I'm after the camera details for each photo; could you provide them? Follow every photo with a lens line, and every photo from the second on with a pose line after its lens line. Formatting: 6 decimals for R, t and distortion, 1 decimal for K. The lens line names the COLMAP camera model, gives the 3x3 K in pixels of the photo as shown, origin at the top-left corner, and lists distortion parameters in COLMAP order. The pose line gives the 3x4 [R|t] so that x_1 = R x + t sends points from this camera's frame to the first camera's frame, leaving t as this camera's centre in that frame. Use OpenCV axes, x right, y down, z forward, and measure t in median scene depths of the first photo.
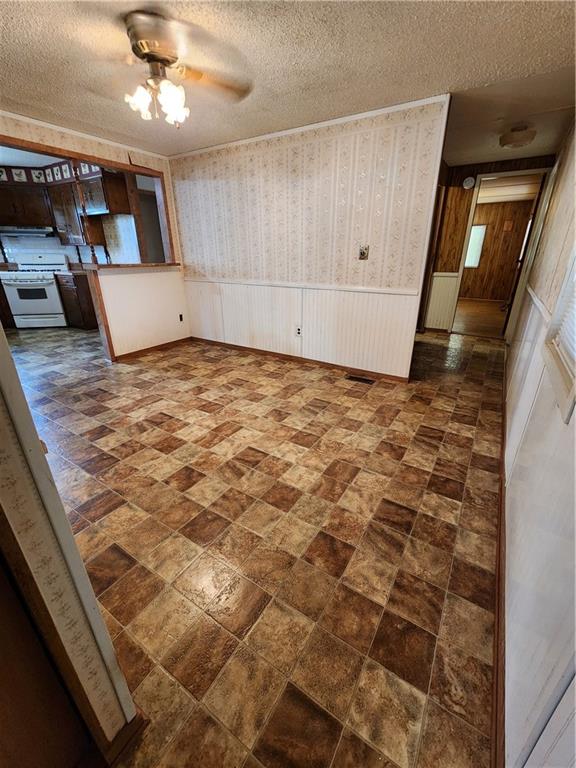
lens RADIAL K [[315.8, 0, 295.0], [0, 315.8, 384.6], [0, 0, 1]] dist [0.006607, -0.000285]
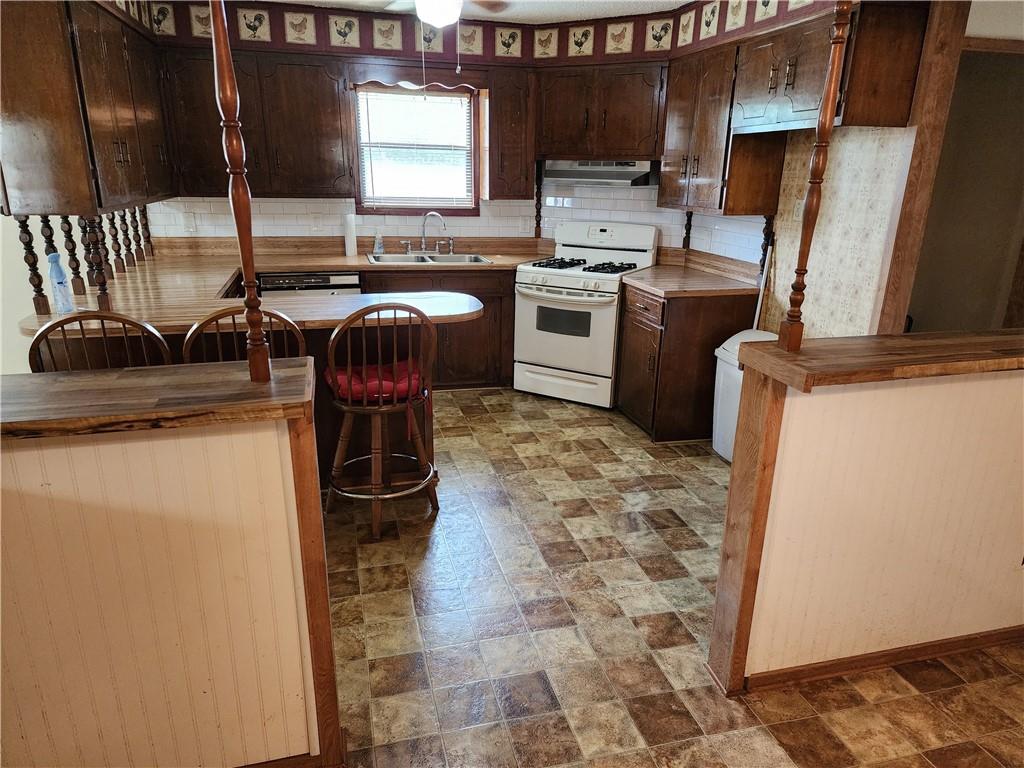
lens RADIAL K [[688.0, 0, 512.8], [0, 688.0, 386.9], [0, 0, 1]] dist [0.062765, -0.009587]
pose [[0.729805, 0.219859, -0.647338, -0.287081], [-0.271165, 0.962301, 0.021122, -0.208574], [0.627578, 0.160121, 0.761911, 0.301579]]
